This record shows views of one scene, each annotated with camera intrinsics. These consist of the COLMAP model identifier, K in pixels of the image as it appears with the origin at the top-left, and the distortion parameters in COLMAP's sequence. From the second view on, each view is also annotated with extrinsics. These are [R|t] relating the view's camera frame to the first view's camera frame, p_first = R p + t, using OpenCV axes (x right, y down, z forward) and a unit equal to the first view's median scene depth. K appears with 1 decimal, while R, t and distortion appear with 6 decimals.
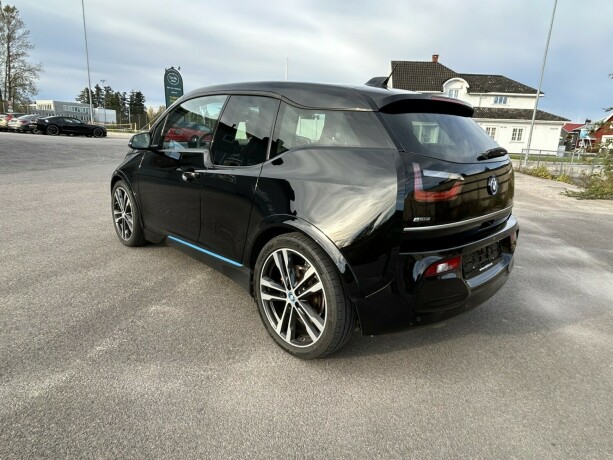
lens RADIAL K [[378.3, 0, 302.3], [0, 378.3, 235.8], [0, 0, 1]] dist [-0.013832, 0.001567]
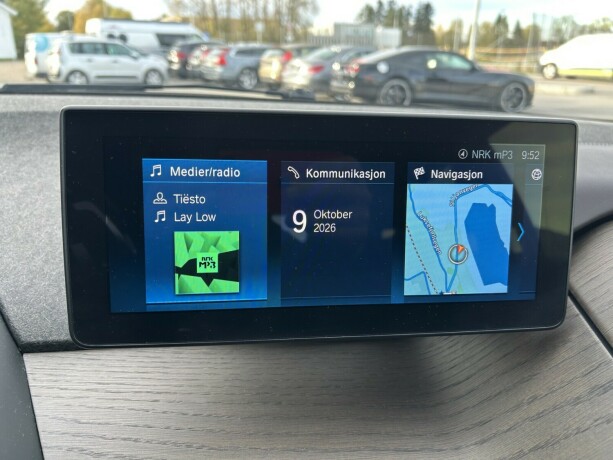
lens RADIAL K [[452.9, 0, 305.1], [0, 452.9, 233.5], [0, 0, 1]] dist [0.041412, -0.052876]
pose [[0.821682, 0.169833, -0.544054, -0.143348], [-0.111212, 0.983999, 0.139205, -0.061302], [0.558990, -0.053877, 0.827422, 0.183389]]
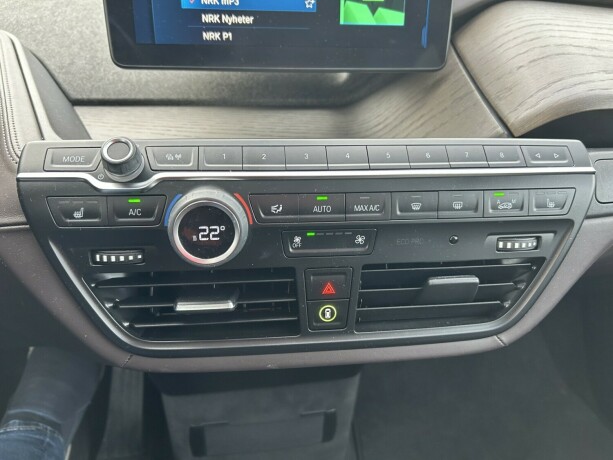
lens RADIAL K [[452.9, 0, 306.9], [0, 452.9, 228.2], [0, 0, 1]] dist [0.041412, -0.052876]
pose [[0.820368, 0.260673, -0.508966, -0.140690], [-0.106143, 0.944003, 0.312398, -0.059314], [0.561899, -0.202259, 0.802098, 0.181183]]
